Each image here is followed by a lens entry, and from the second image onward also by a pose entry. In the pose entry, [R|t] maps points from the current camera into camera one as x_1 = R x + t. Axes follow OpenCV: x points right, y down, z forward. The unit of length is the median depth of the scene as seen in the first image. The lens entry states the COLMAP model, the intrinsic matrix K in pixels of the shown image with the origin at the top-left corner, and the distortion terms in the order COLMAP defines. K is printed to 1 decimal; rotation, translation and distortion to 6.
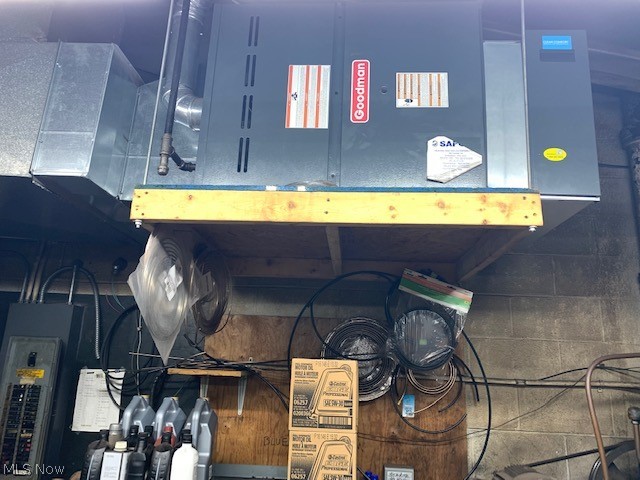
lens RADIAL K [[500.9, 0, 320.0], [0, 500.9, 240.0], [0, 0, 1]] dist [0.020958, -0.000614]
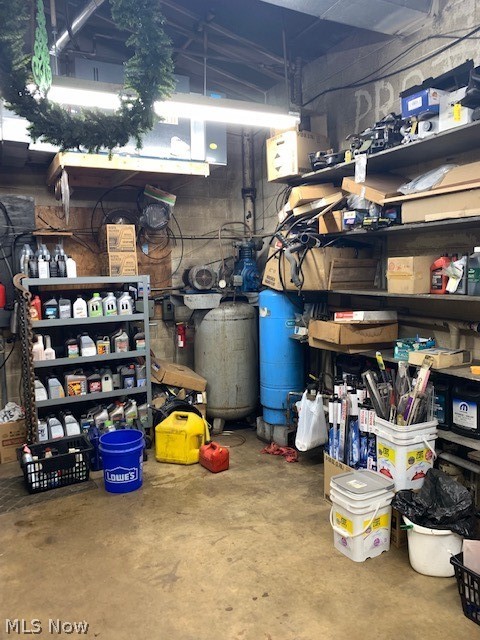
lens RADIAL K [[500.9, 0, 248.9], [0, 500.9, 319.8], [0, 0, 1]] dist [0.020958, -0.000614]
pose [[0.860113, -0.105565, 0.499060, -0.583507], [-0.074678, 0.941752, 0.327912, -0.132252], [-0.504607, -0.319310, 0.802130, -1.117614]]
